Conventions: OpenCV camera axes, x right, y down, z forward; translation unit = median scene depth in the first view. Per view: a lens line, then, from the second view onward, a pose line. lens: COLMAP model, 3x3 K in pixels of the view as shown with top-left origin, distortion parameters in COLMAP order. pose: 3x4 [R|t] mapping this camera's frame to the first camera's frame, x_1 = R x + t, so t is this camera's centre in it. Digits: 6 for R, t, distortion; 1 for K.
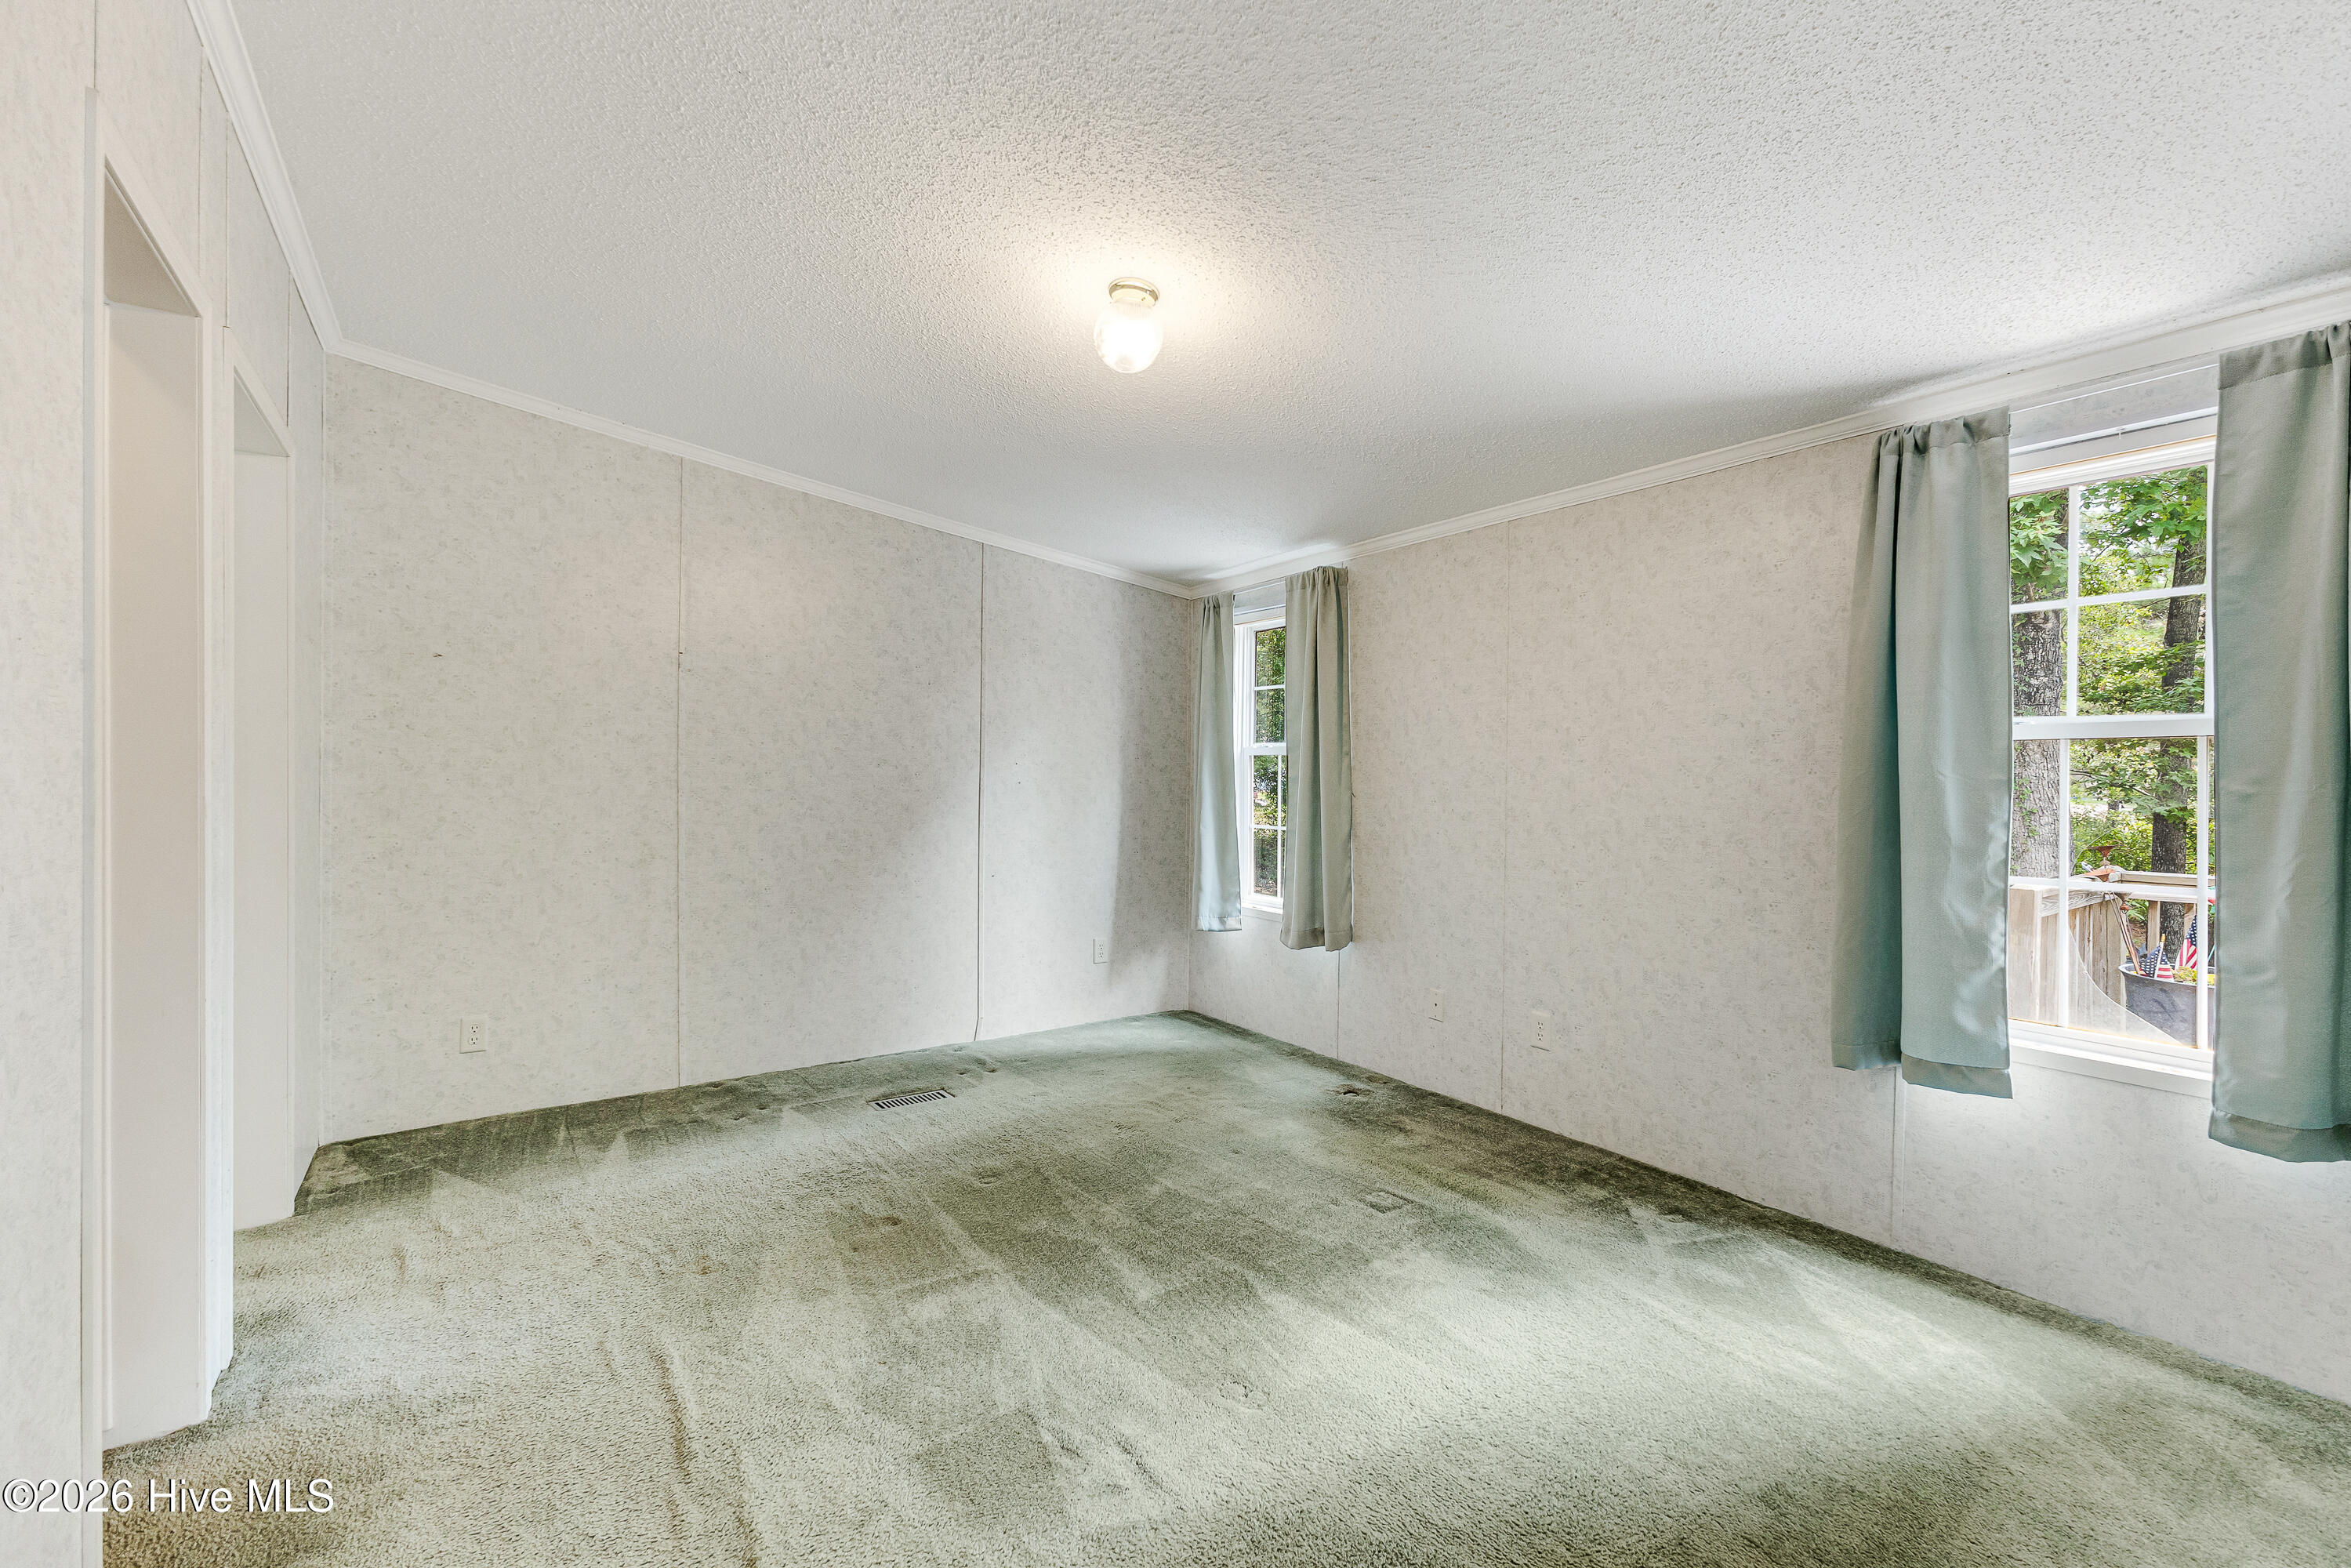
lens RADIAL K [[1031.4, 0, 1200.1], [0, 1031.4, 797.9], [0, 0, 1]] dist [0.022667, 0.000499]
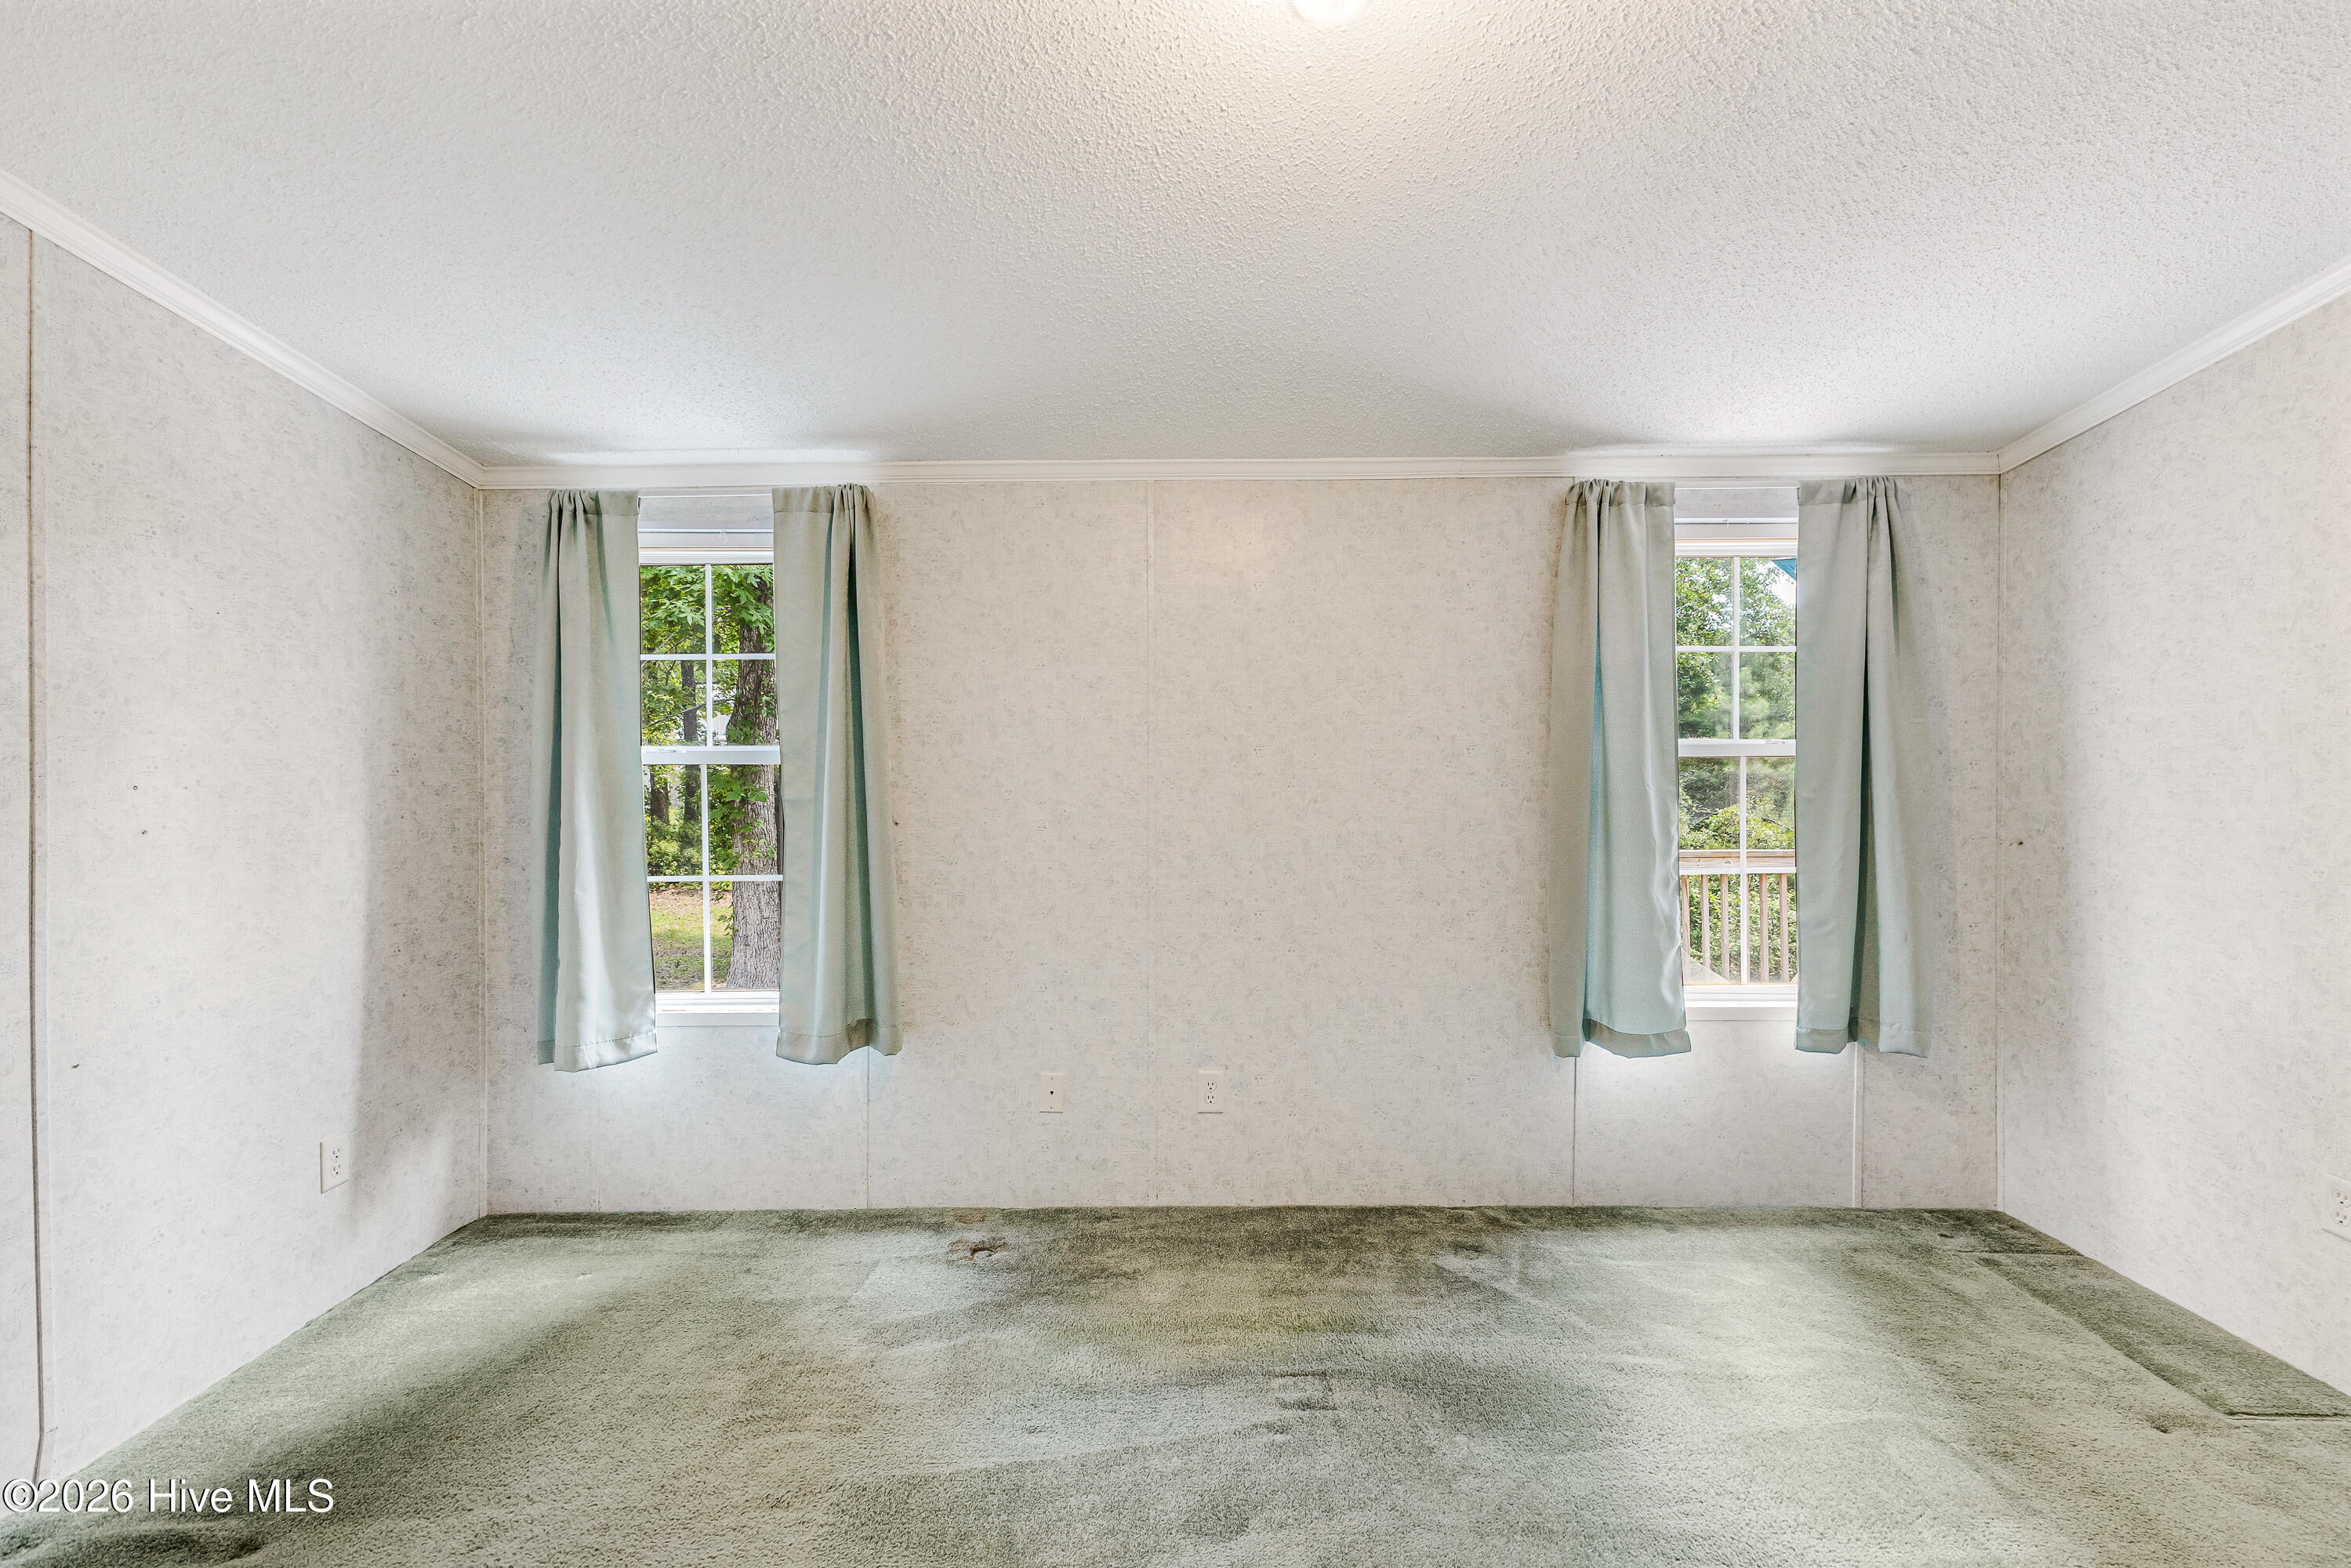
lens RADIAL K [[1031.4, 0, 1200.1], [0, 1031.4, 797.9], [0, 0, 1]] dist [0.022667, 0.000499]
pose [[0.582064, -0.029719, 0.812600, -0.346267], [0.029564, 0.999445, 0.015376, -0.028671], [-0.812606, 0.015074, 0.582619, 0.492027]]
